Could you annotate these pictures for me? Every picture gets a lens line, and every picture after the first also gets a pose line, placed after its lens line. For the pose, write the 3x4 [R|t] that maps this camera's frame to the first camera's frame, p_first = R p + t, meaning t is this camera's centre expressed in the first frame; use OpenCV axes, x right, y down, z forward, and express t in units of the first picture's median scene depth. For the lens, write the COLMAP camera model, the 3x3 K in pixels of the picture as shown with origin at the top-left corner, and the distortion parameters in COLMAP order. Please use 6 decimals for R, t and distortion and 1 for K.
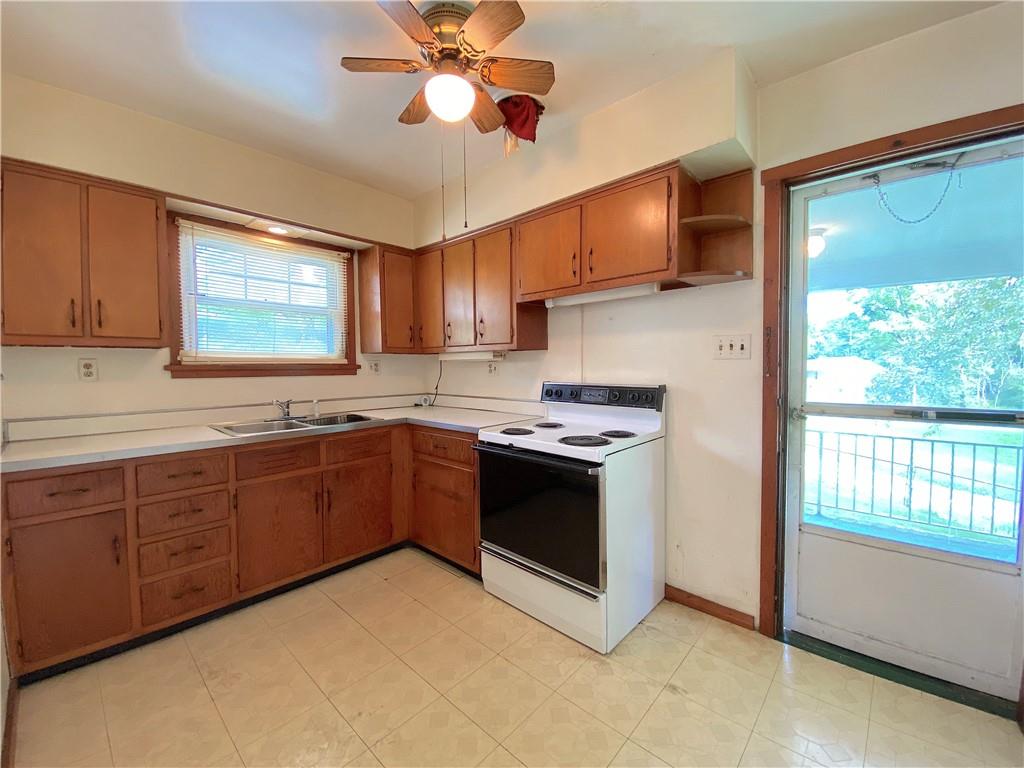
lens RADIAL K [[410.8, 0, 491.9], [0, 410.8, 380.0], [0, 0, 1]] dist [0.038213, -0.030848]
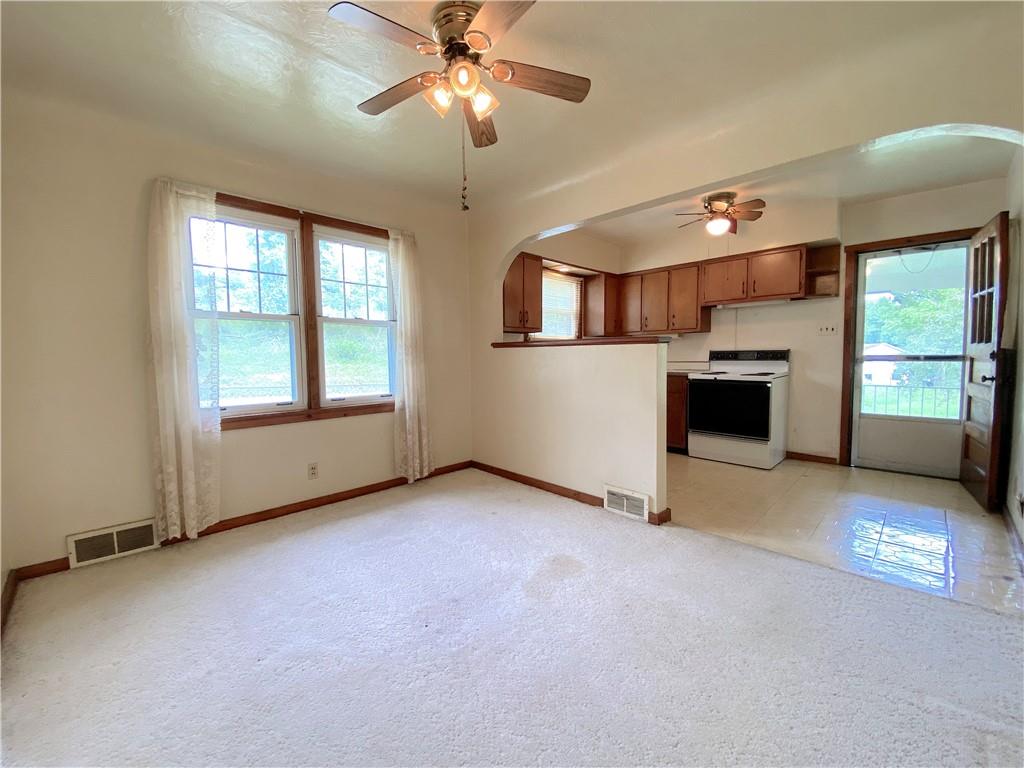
lens RADIAL K [[410.8, 0, 491.9], [0, 410.8, 380.0], [0, 0, 1]] dist [0.038213, -0.030848]
pose [[0.999199, -0.003756, -0.039849, -0.951512], [0.004743, 0.999684, 0.024706, 0.107754], [0.039744, -0.024875, 0.998900, -1.074052]]
